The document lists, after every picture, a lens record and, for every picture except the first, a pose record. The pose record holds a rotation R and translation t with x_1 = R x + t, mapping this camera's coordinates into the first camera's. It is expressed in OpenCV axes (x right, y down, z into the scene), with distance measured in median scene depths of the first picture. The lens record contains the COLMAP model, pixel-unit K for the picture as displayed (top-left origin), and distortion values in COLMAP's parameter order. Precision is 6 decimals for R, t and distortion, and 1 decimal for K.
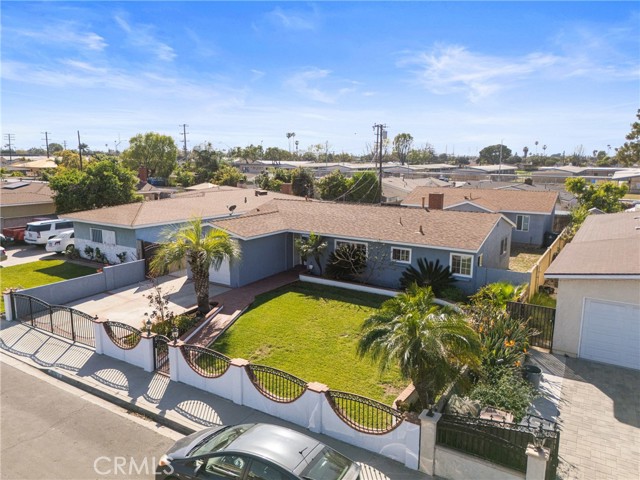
lens RADIAL K [[471.6, 0, 317.6], [0, 471.6, 239.7], [0, 0, 1]] dist [0.070515, -0.062034]
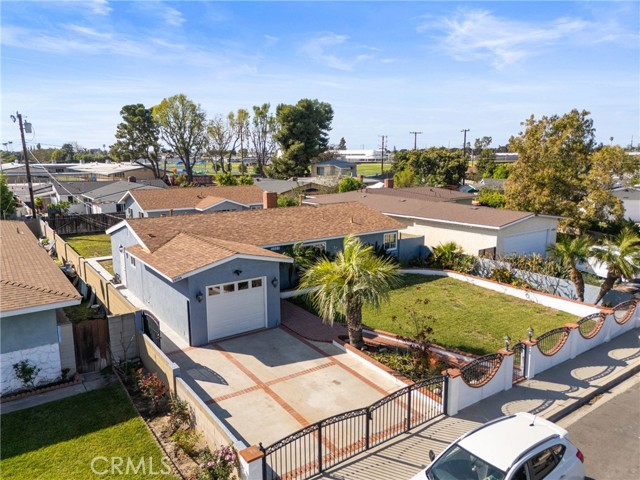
lens RADIAL K [[471.6, 0, 317.6], [0, 471.6, 239.7], [0, 0, 1]] dist [0.070515, -0.062034]
pose [[0.383921, -0.176266, 0.906386, -0.929504], [0.167955, 0.978566, 0.119162, -0.136762], [-0.907963, 0.106483, 0.405297, 0.655658]]
